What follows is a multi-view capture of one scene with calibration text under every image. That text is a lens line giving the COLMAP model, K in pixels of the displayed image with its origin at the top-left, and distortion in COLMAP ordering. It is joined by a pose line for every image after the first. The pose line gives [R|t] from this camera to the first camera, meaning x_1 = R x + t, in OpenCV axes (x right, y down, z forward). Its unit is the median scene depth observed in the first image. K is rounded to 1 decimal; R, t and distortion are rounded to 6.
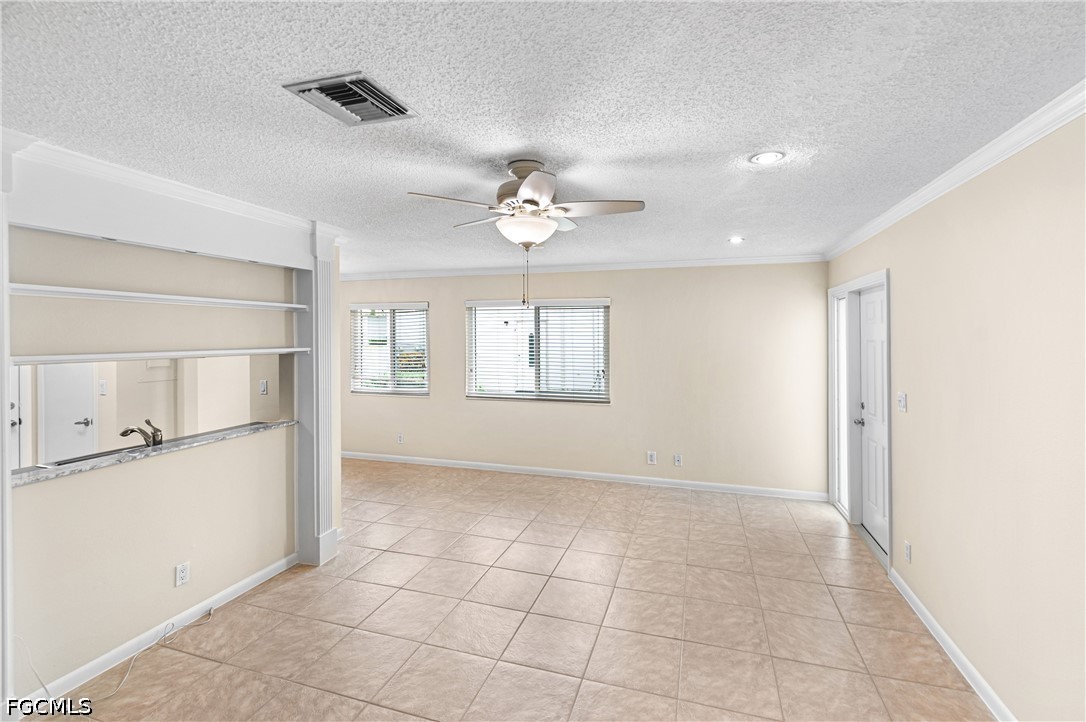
lens RADIAL K [[480.8, 0, 547.4], [0, 480.8, 333.5], [0, 0, 1]] dist [0.001842, -0.003773]
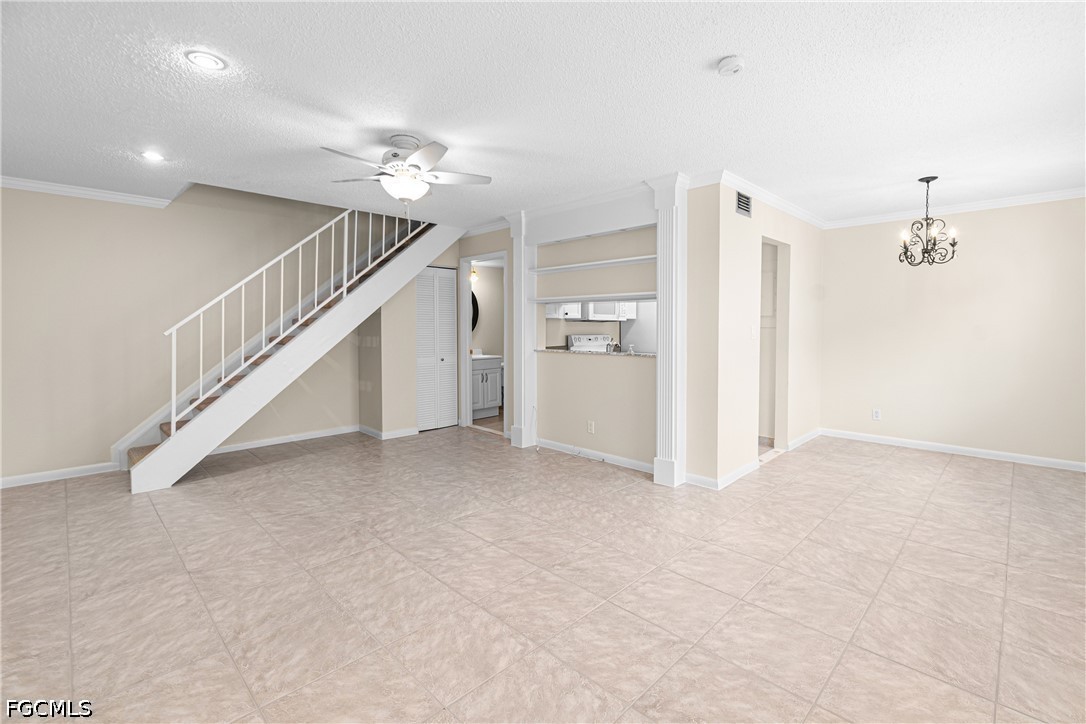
lens RADIAL K [[480.8, 0, 550.6], [0, 480.8, 340.7], [0, 0, 1]] dist [0.001842, -0.003773]
pose [[-0.448087, 0.033578, -0.893359, 0.671600], [0.005496, 0.999379, 0.034807, 0.109772], [0.893973, 0.010687, -0.447993, 1.339509]]
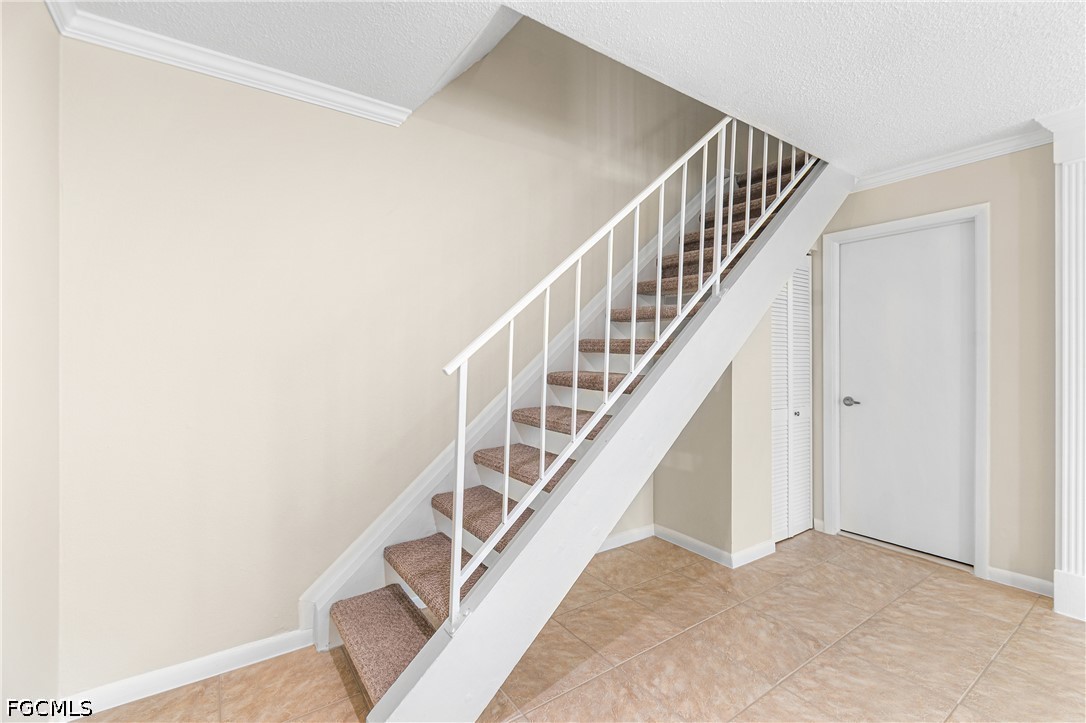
lens RADIAL K [[480.8, 0, 555.9], [0, 480.8, 355.5], [0, 0, 1]] dist [0.001842, -0.003773]
pose [[-0.603231, 0.005545, -0.797547, 0.361682], [0.007032, 0.999974, 0.001633, 0.113419], [0.797535, -0.004624, -0.603255, 0.369335]]
